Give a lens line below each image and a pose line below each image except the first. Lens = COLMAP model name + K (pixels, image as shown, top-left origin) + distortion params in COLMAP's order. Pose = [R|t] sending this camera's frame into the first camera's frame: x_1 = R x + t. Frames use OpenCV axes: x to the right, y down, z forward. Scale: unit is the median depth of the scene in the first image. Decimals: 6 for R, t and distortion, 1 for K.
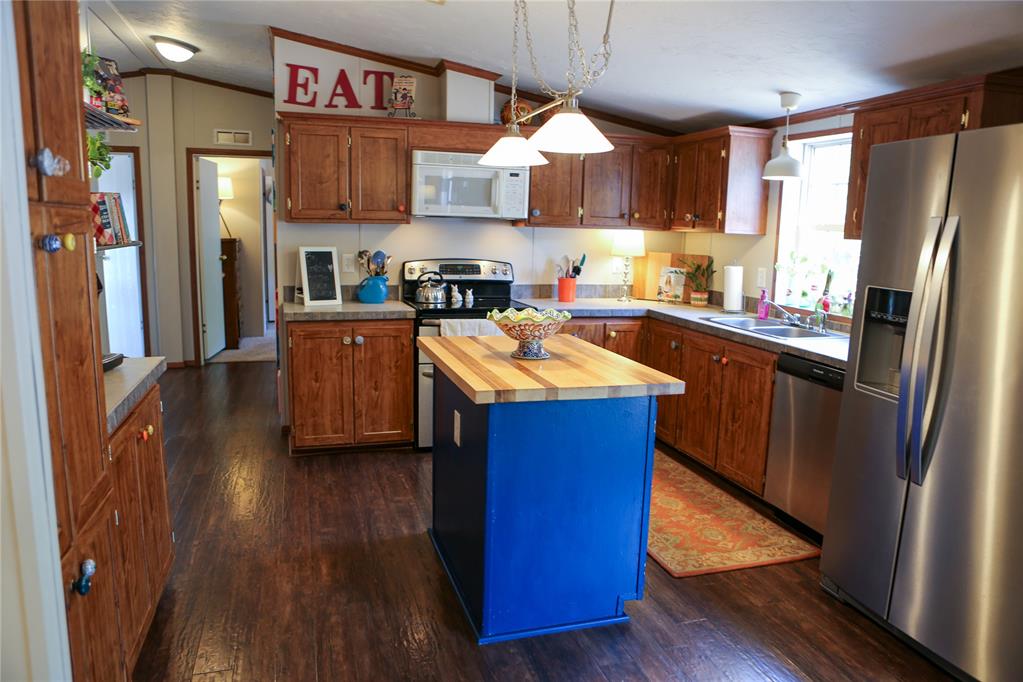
lens RADIAL K [[708.1, 0, 512.2], [0, 708.1, 337.5], [0, 0, 1]] dist [-0.050547, 0.008366]
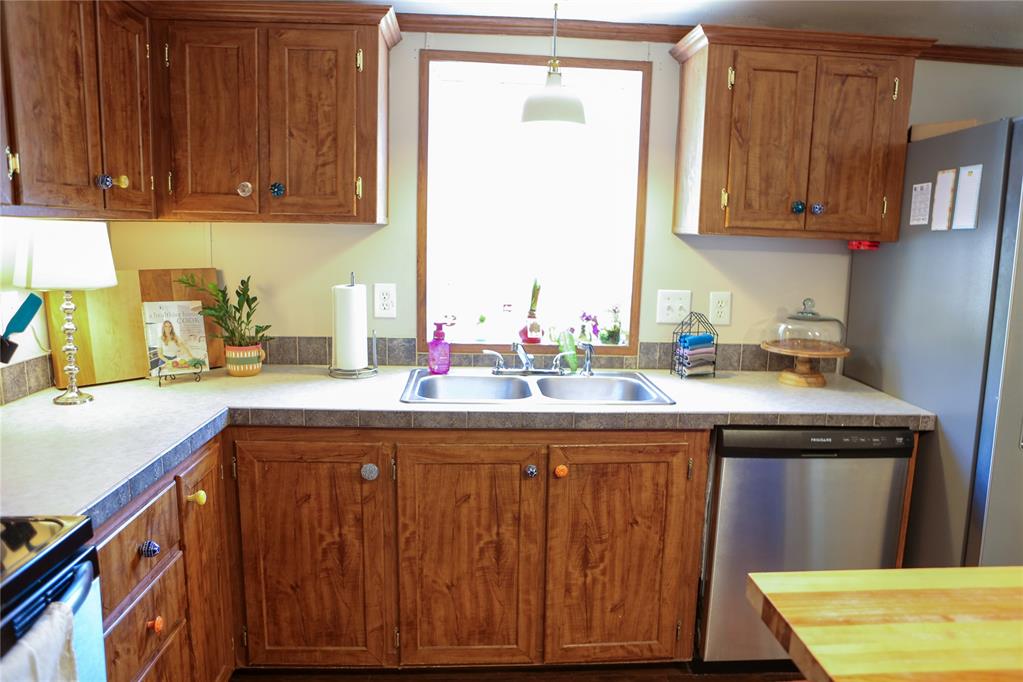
lens RADIAL K [[605.9, 0, 505.2], [0, 605.9, 338.2], [0, 0, 1]] dist [-0.055536, -0.002614]
pose [[0.237717, -0.169864, 0.956366, -0.105020], [0.137565, 0.980554, 0.139966, -0.115506], [-0.961544, 0.098290, 0.256462, 0.805031]]
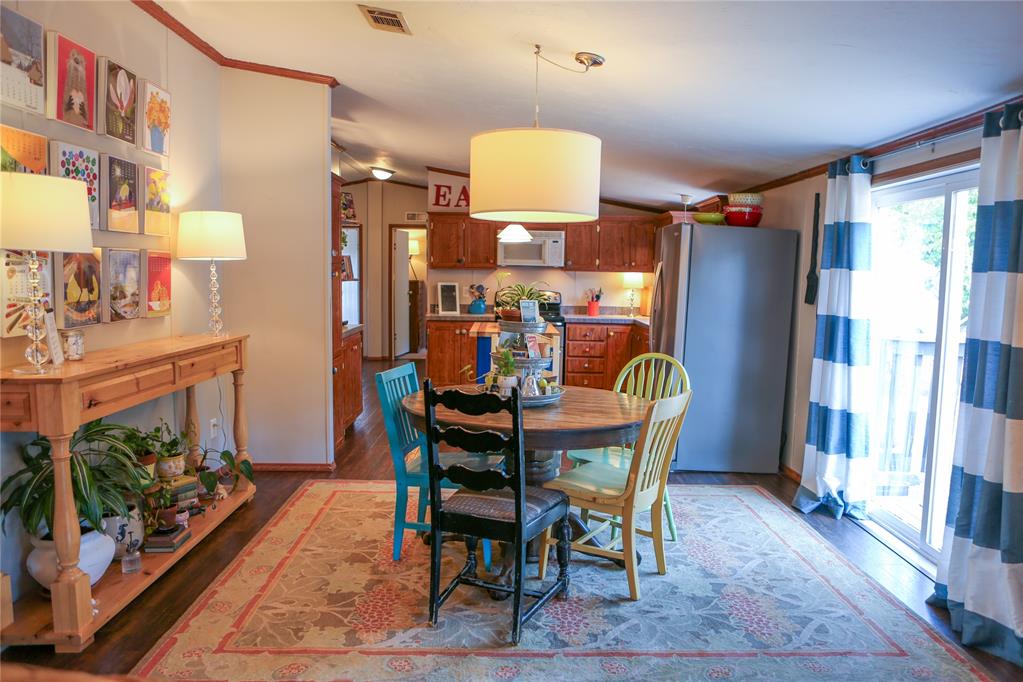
lens RADIAL K [[708.1, 0, 512.1], [0, 708.1, 342.4], [0, 0, 1]] dist [-0.050547, 0.008366]
pose [[0.960752, 0.020915, -0.276618, 0.392528], [-0.037559, 0.997779, -0.055008, 0.120400], [0.274853, 0.063238, 0.959404, -0.700818]]
